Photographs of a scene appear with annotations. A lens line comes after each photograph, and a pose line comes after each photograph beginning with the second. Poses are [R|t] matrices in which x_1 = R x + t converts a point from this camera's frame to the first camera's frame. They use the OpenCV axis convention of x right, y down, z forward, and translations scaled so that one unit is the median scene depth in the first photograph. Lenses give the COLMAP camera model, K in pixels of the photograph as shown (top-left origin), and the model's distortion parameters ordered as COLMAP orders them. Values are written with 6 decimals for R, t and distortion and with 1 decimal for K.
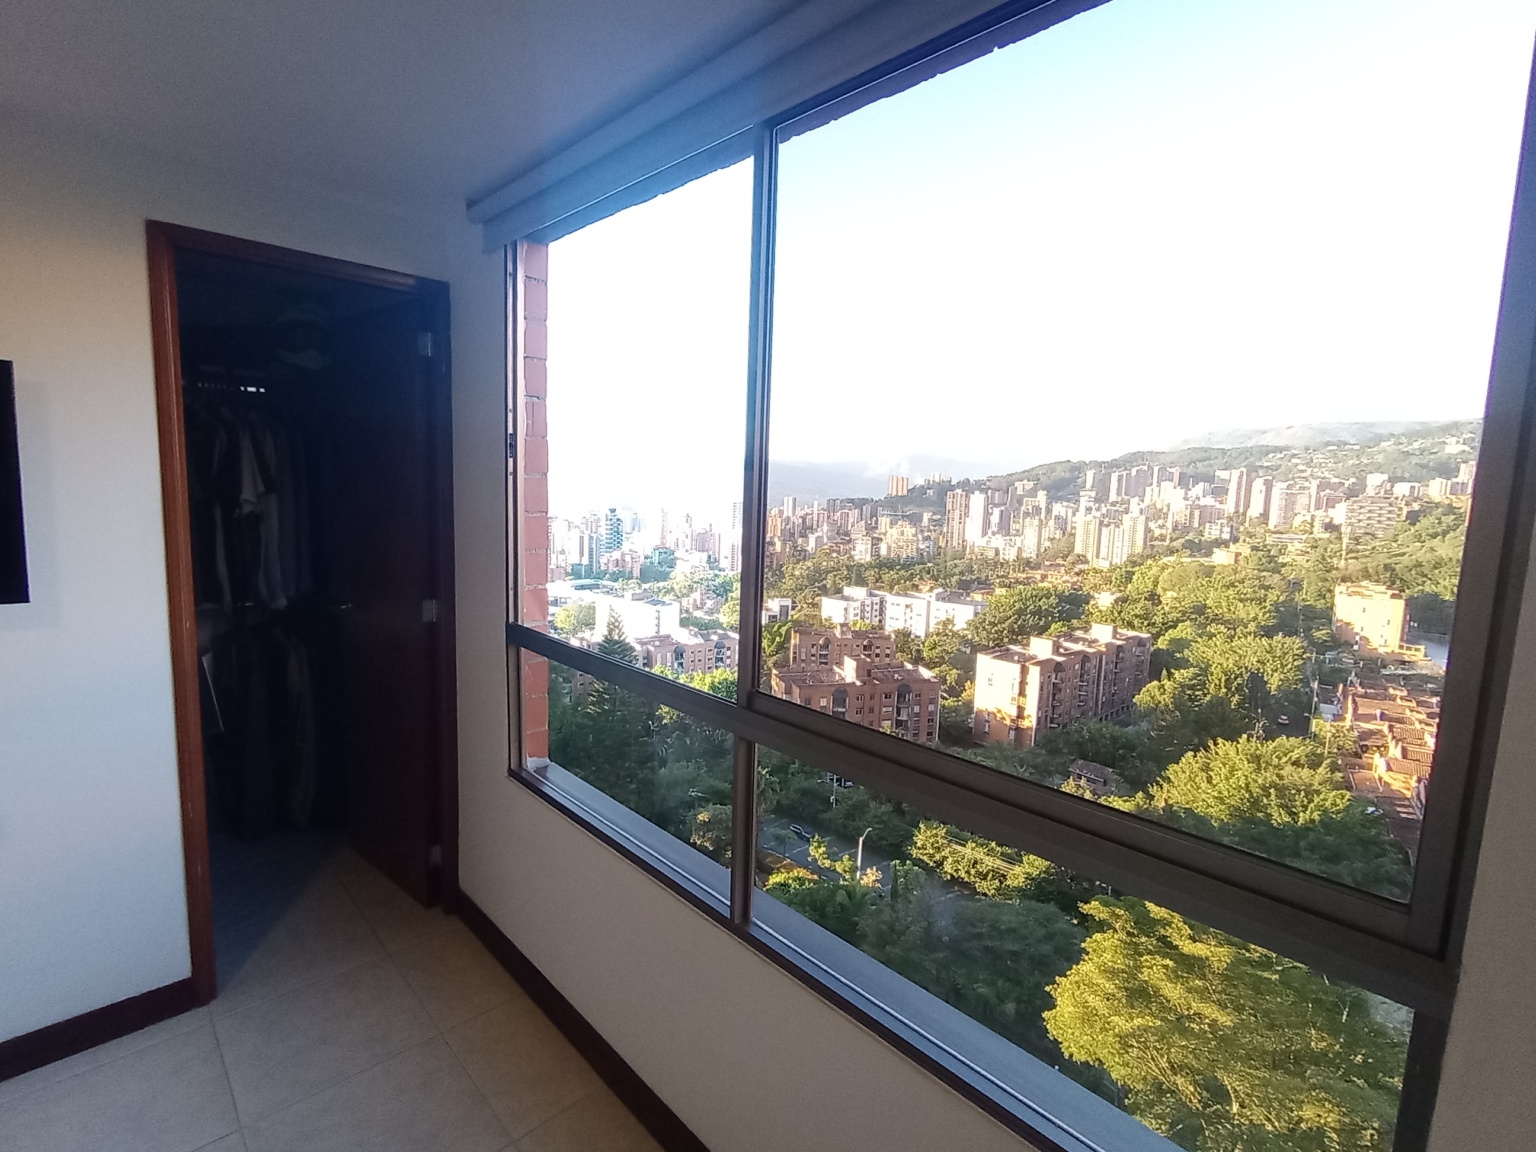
lens RADIAL K [[734.4, 0, 767.7], [0, 734.4, 574.0], [0, 0, 1]] dist [-0.001492, 0.000269]
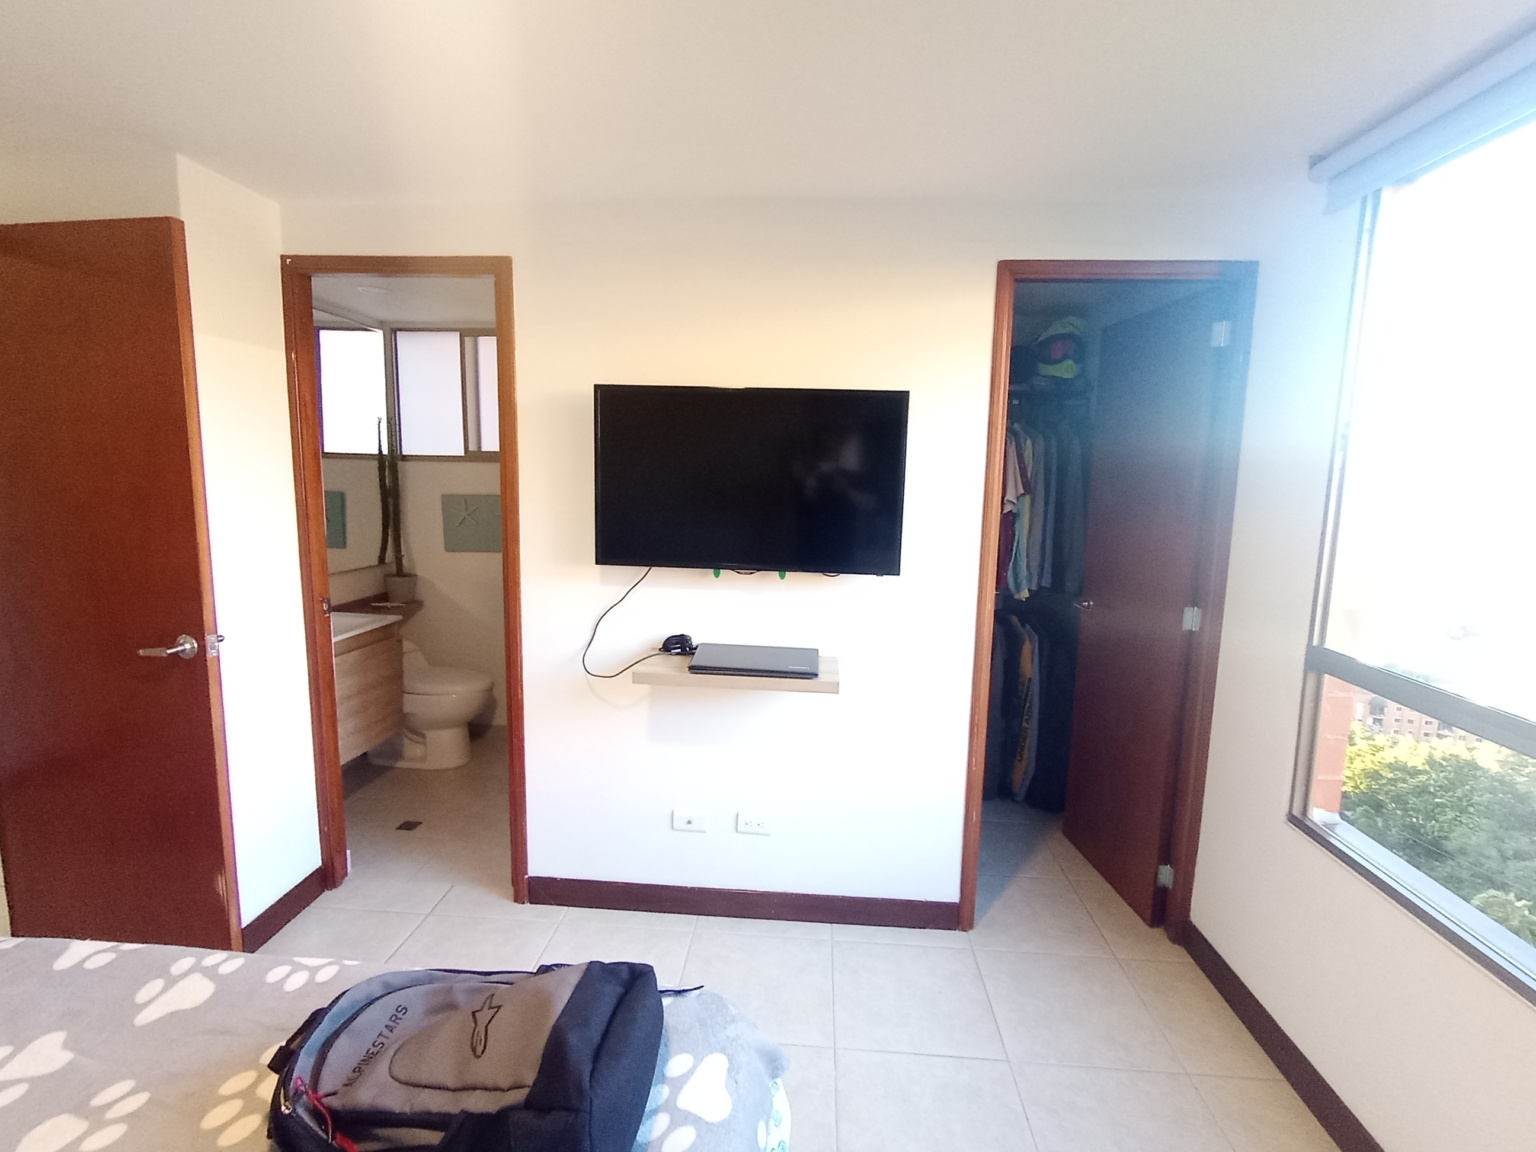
lens RADIAL K [[734.4, 0, 767.7], [0, 734.4, 574.0], [0, 0, 1]] dist [-0.001492, 0.000269]
pose [[0.678689, 0.077342, -0.730342, -0.146586], [-0.082994, 0.996146, 0.028365, 0.011588], [0.729722, 0.041363, 0.682492, -0.041491]]
